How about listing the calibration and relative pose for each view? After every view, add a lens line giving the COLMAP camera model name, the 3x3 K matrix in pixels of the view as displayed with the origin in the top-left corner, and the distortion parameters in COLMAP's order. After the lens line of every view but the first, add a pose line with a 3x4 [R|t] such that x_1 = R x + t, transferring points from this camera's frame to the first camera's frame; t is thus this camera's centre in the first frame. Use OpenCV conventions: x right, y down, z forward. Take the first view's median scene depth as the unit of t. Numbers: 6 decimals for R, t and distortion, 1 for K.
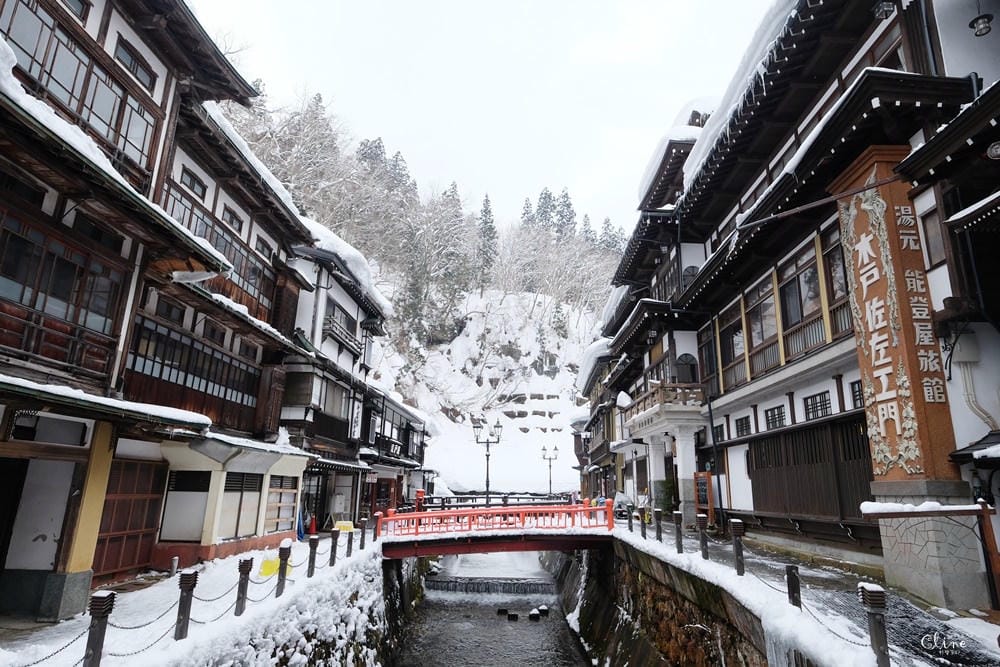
lens RADIAL K [[587.7, 0, 489.6], [0, 587.7, 333.8], [0, 0, 1]] dist [-0.007752, -0.000925]
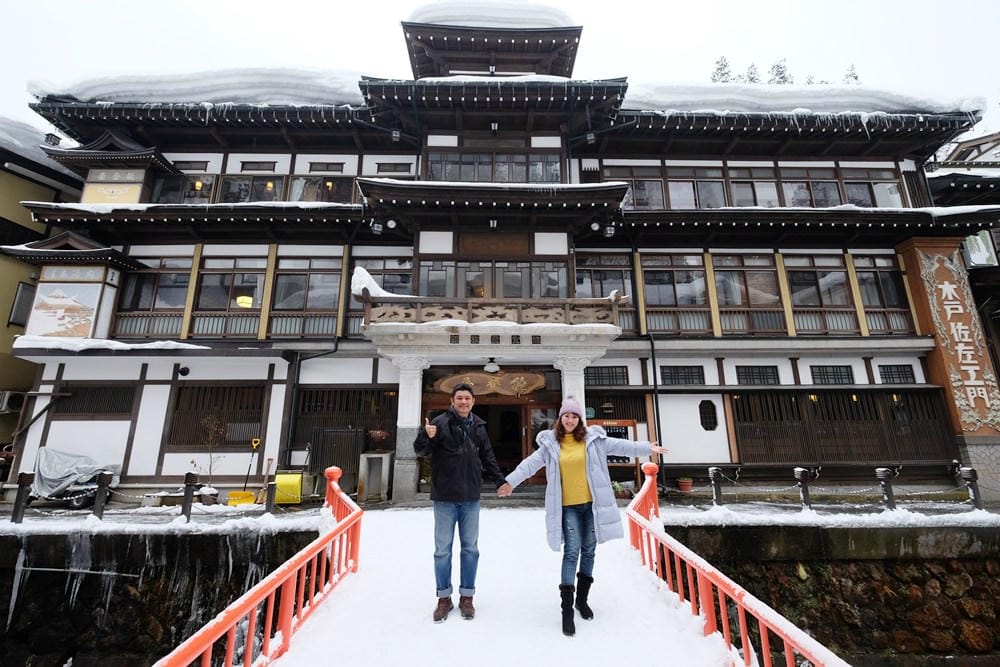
lens RADIAL K [[426.5, 0, 499.6], [0, 426.5, 333.0], [0, 0, 1]] dist [-0.002305, -0.000243]
pose [[-0.035109, 0.205491, 0.978029, -0.453056], [-0.252799, 0.944979, -0.207622, 0.544053], [-0.966882, -0.254534, 0.018770, 2.248448]]
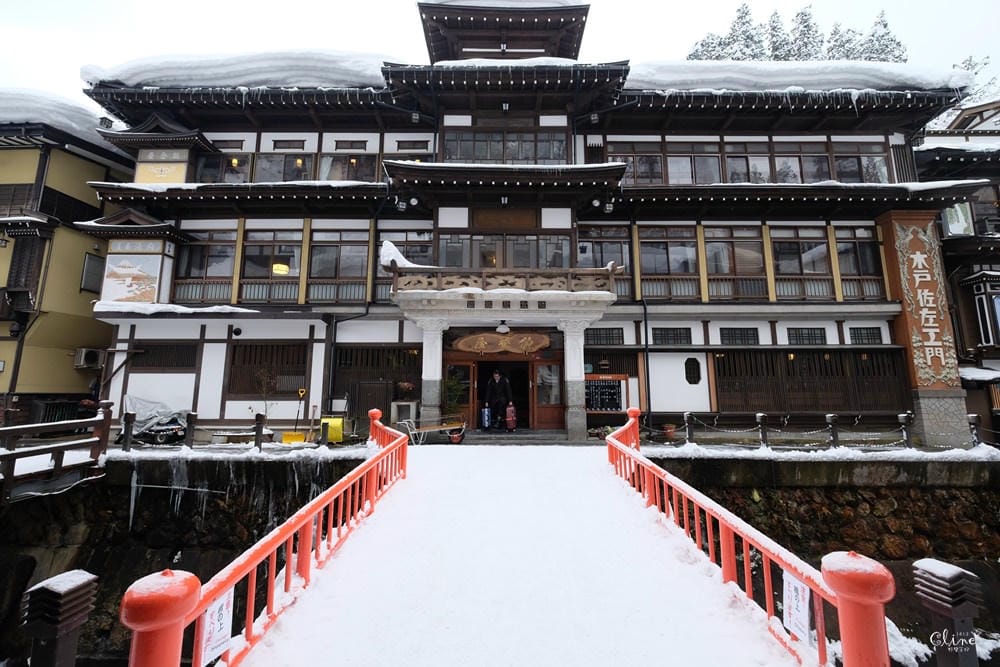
lens RADIAL K [[426.5, 0, 500.4], [0, 426.5, 330.8], [0, 0, 1]] dist [-0.002305, -0.000243]
pose [[-0.015274, 0.120007, 0.992656, -0.613130], [-0.257488, 0.958817, -0.119878, 0.563830], [-0.966161, -0.257428, 0.016255, 2.251831]]
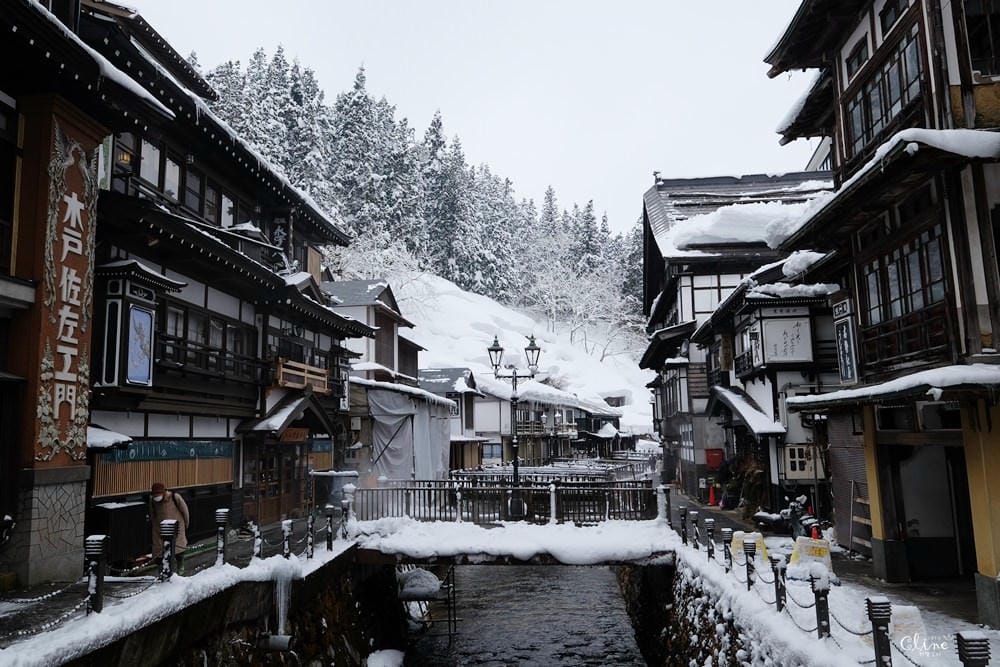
lens RADIAL K [[802.3, 0, 493.6], [0, 802.3, 329.4], [0, 0, 1]] dist [0.010877, 0.005942]
pose [[-0.999130, -0.008198, 0.040884, -0.049961], [-0.023292, 0.922975, -0.384155, 0.501890], [-0.034586, -0.384773, -0.922363, 2.142978]]
